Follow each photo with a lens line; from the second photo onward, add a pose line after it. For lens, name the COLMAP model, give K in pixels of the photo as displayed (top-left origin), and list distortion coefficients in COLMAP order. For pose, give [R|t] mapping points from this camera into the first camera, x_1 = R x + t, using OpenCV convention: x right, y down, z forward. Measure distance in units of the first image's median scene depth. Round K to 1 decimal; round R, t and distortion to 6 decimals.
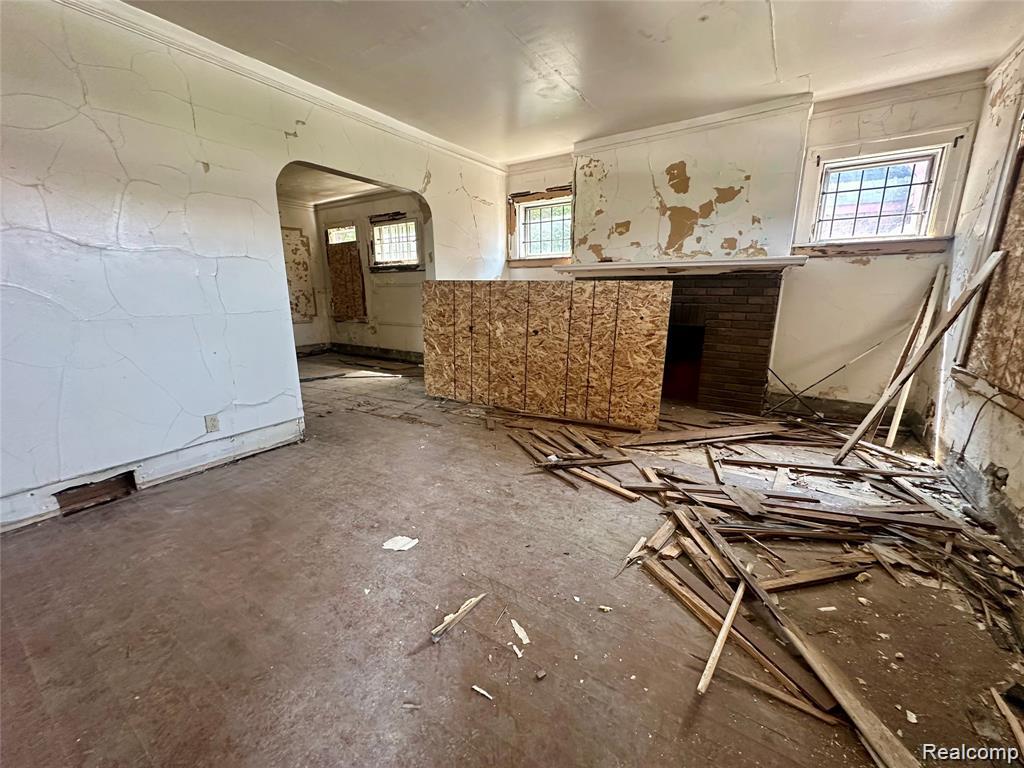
lens RADIAL K [[411.4, 0, 511.3], [0, 411.4, 383.9], [0, 0, 1]] dist [-0.002134, 0.000072]
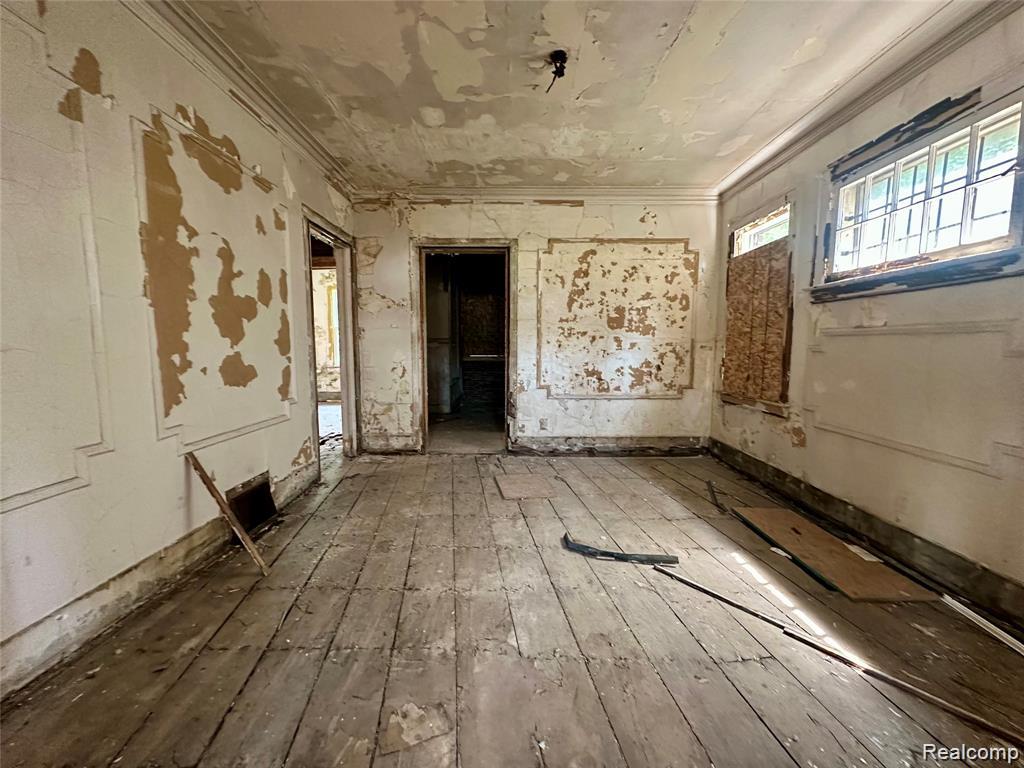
lens RADIAL K [[411.4, 0, 510.3], [0, 411.4, 384.2], [0, 0, 1]] dist [-0.002134, 0.000072]
pose [[0.554354, 0.089732, -0.827430, -0.153874], [-0.194766, 0.980552, -0.024150, -0.115439], [0.809171, 0.174543, 0.561050, 0.510622]]
